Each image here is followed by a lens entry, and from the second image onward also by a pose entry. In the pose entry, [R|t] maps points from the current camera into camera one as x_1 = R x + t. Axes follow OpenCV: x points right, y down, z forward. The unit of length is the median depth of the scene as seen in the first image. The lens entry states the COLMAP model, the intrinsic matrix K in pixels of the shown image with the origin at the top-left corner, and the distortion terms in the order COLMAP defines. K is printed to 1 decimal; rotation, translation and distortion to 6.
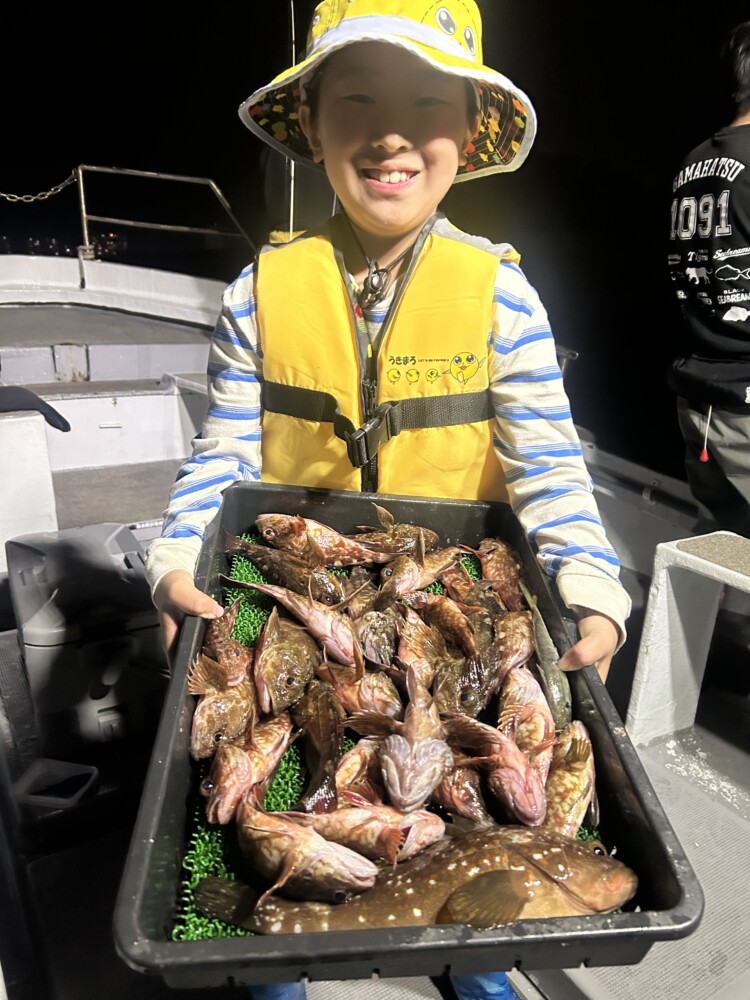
lens RADIAL K [[761.1, 0, 375.6], [0, 761.1, 499.8], [0, 0, 1]] dist [0.002036, 0.000951]
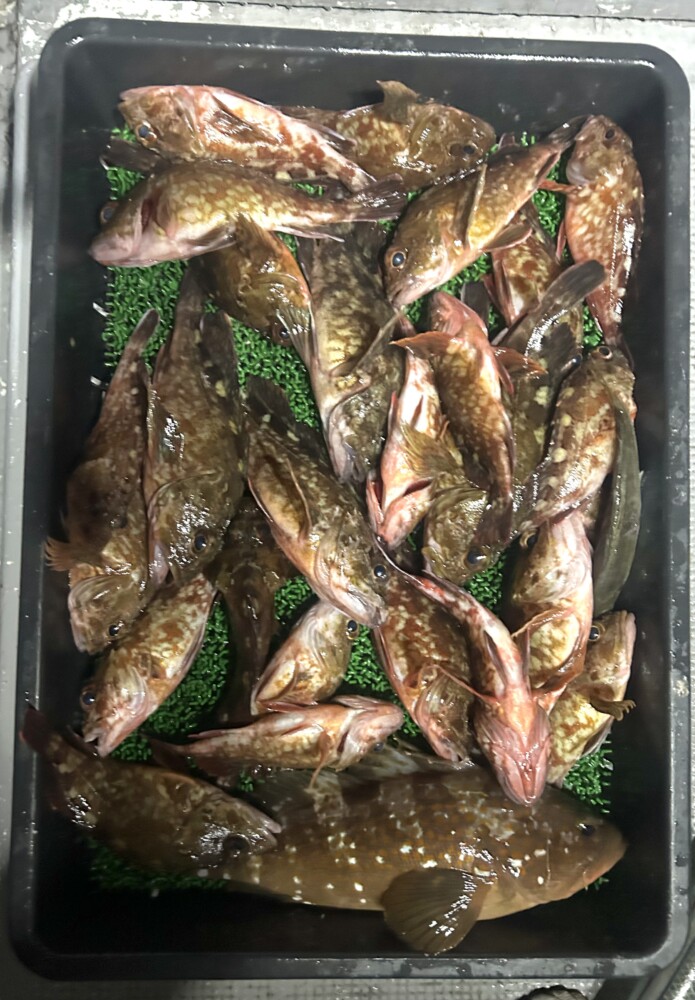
lens RADIAL K [[769.6, 0, 343.9], [0, 769.6, 499.8], [0, 0, 1]] dist [-0.004841, -0.001089]
pose [[0.996086, 0.087762, 0.010503, -0.007932], [-0.054562, 0.517041, 0.854220, -0.377076], [0.069537, -0.851450, 0.519806, 0.777417]]
